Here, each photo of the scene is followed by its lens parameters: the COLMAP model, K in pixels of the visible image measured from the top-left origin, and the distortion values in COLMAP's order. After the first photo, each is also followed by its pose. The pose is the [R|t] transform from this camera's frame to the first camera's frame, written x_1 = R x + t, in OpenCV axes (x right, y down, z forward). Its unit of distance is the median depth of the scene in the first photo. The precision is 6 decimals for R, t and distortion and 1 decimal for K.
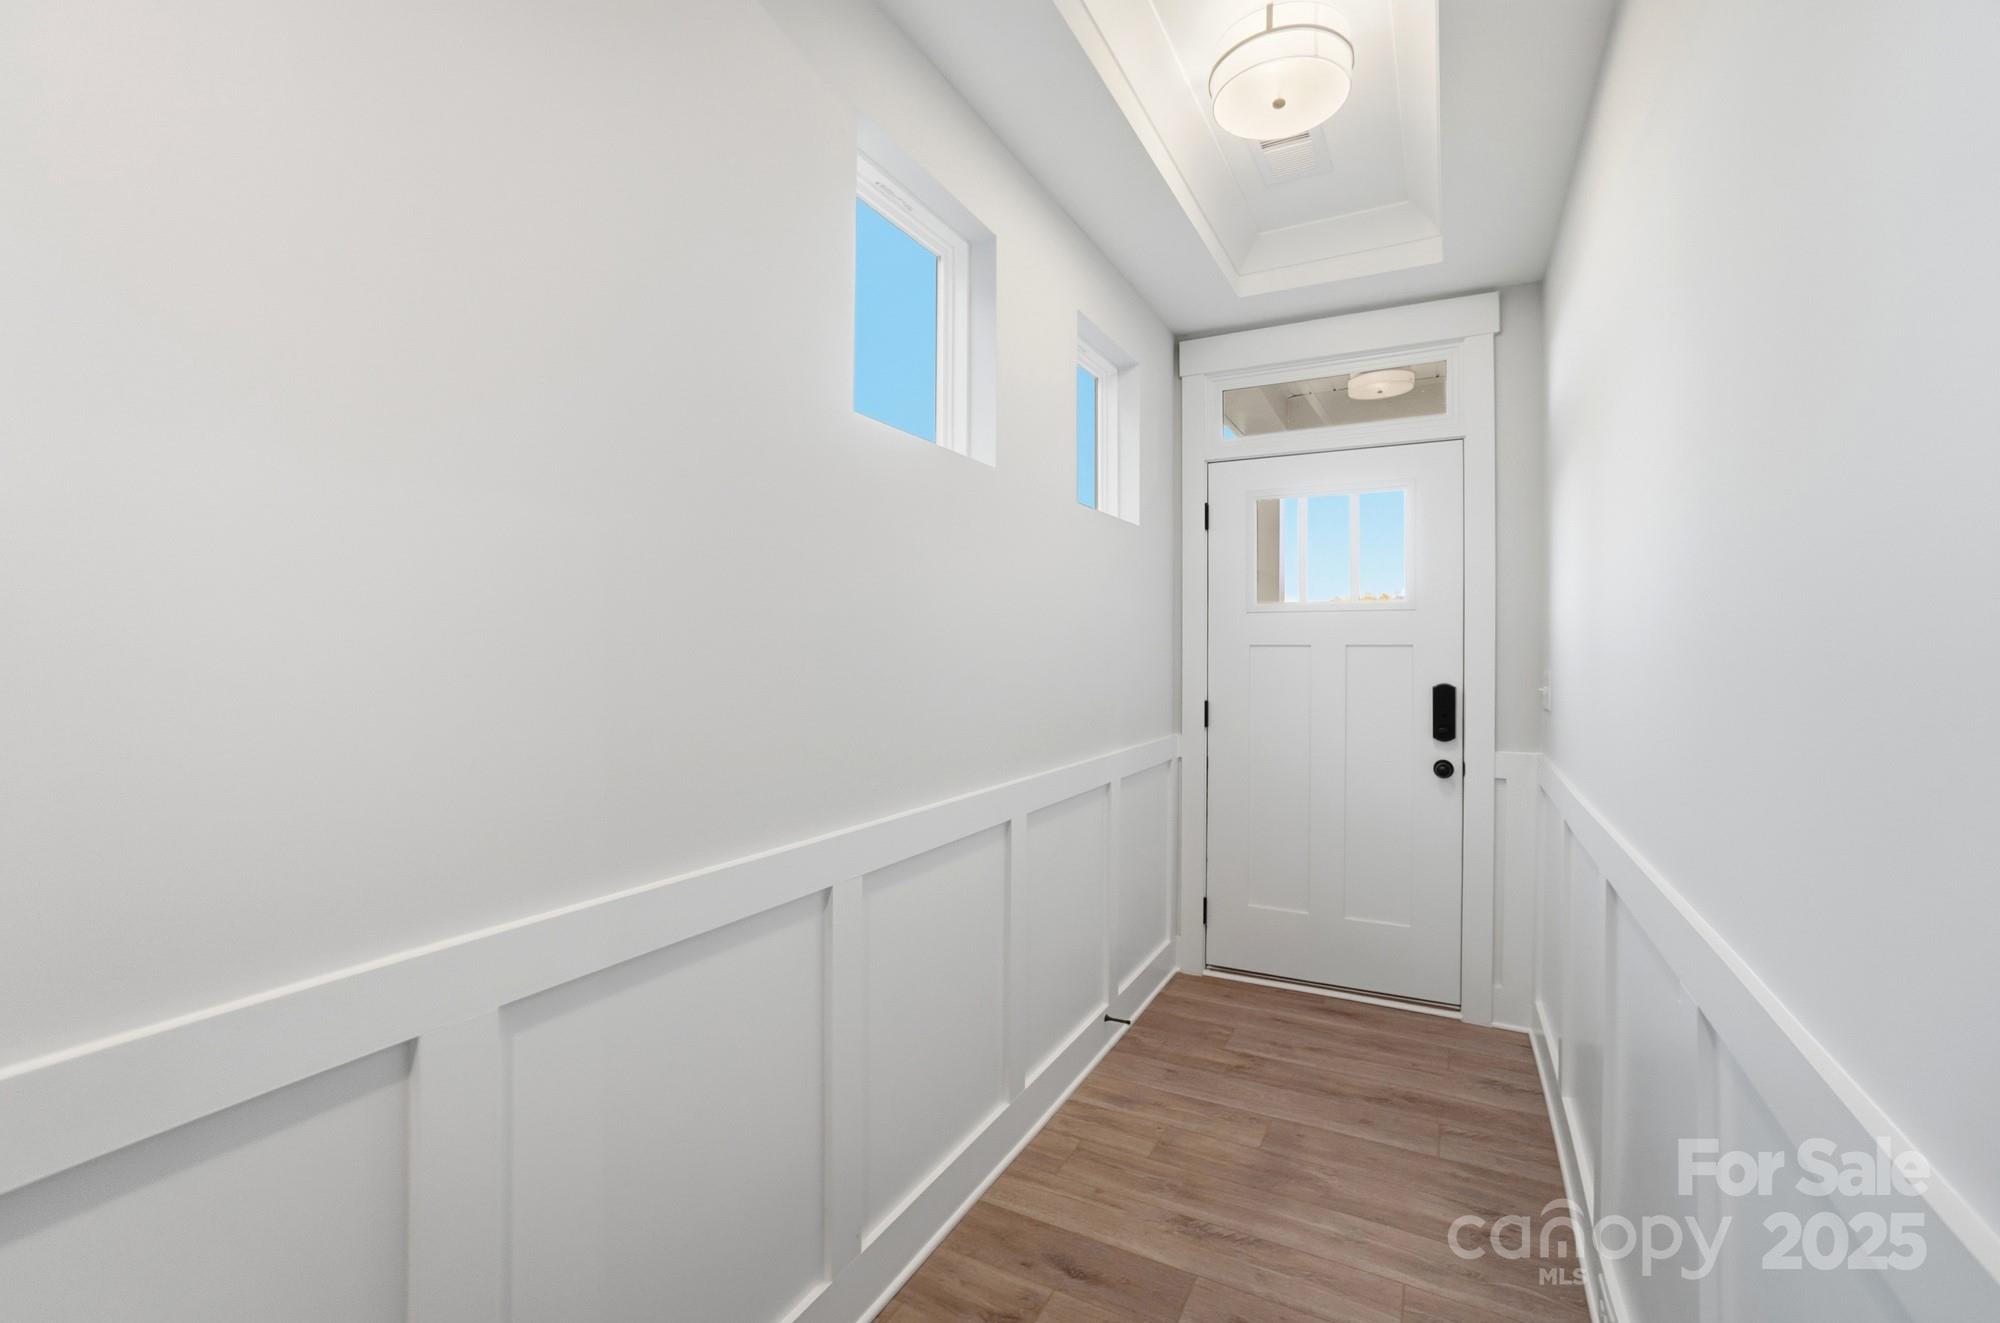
lens RADIAL K [[875.4, 0, 995.4], [0, 875.4, 647.0], [0, 0, 1]] dist [0.001186, -0.000055]
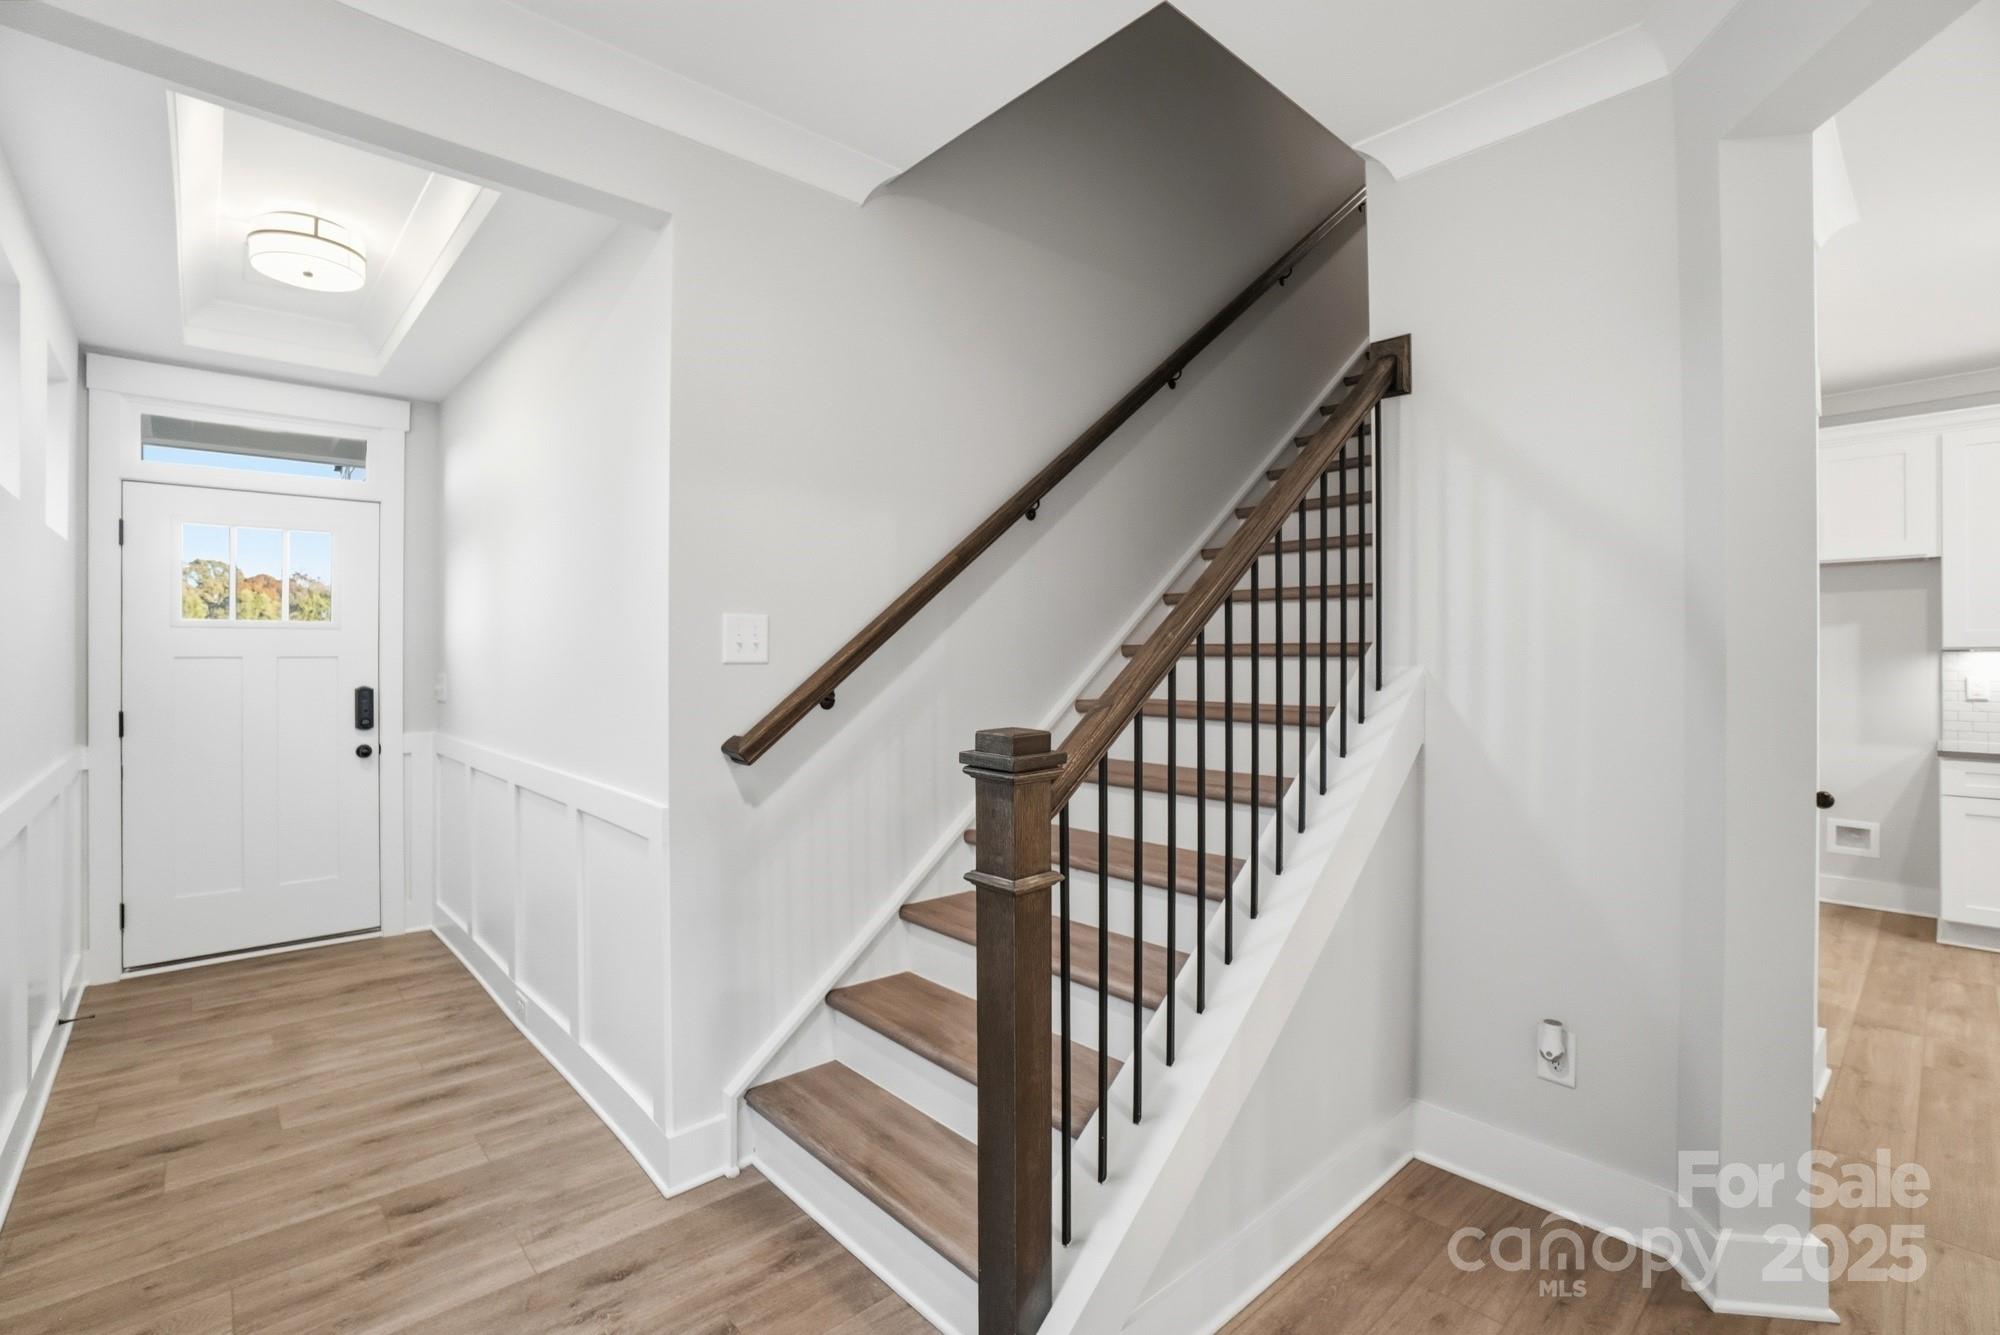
lens RADIAL K [[877.8, 0, 995.0], [0, 877.8, 657.8], [0, 0, 1]] dist [-0.004555, 0.000284]
pose [[0.334904, -0.008998, 0.942209, -0.443467], [-0.001423, 0.999948, 0.010055, -0.015955], [-0.942251, -0.004709, 0.334874, -0.355747]]
